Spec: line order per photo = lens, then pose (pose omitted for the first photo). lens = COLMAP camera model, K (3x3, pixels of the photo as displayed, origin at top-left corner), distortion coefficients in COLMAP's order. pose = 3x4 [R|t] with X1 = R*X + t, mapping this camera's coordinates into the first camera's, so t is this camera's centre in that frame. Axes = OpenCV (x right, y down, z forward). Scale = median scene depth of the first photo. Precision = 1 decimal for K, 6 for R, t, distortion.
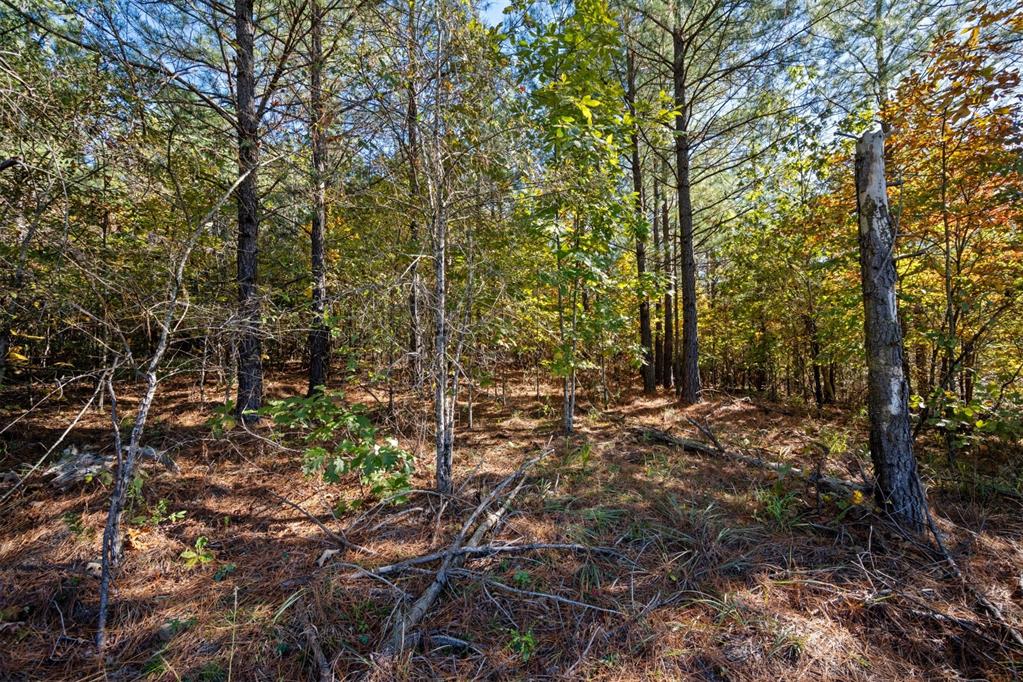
lens RADIAL K [[406.9, 0, 510.4], [0, 406.9, 341.1], [0, 0, 1]] dist [0.002334, 0.000233]
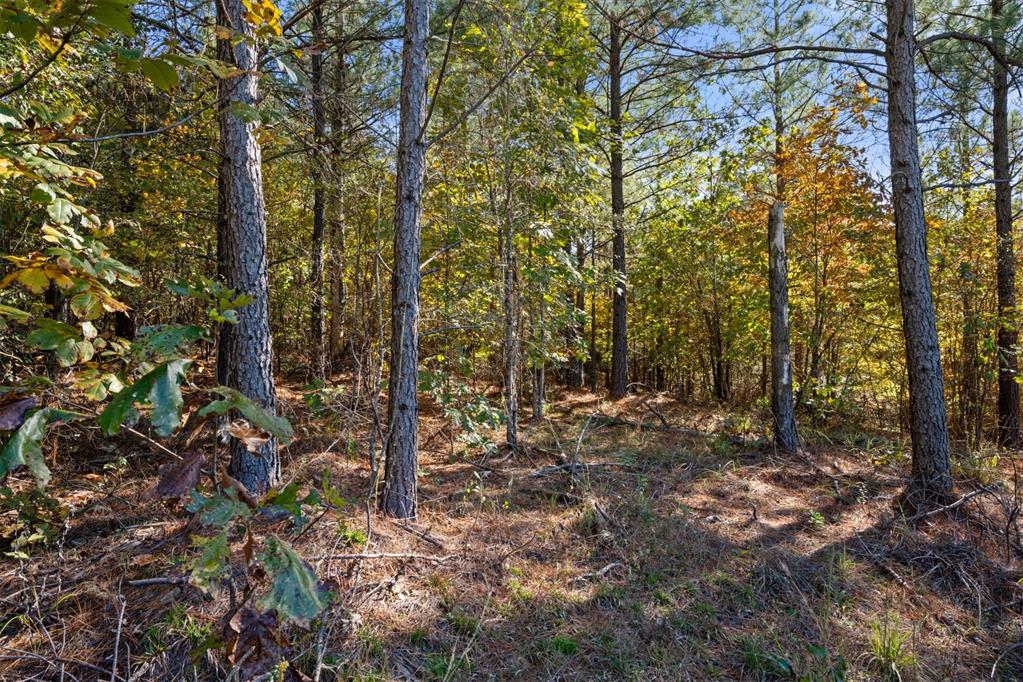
lens RADIAL K [[620.8, 0, 512.0], [0, 620.8, 341.1], [0, 0, 1]] dist [0.000165, 0.000035]
pose [[0.937231, 0.015952, 0.348345, -0.375588], [-0.021926, 0.999672, 0.013213, 0.000341], [-0.348020, -0.020022, 0.937273, -0.373302]]
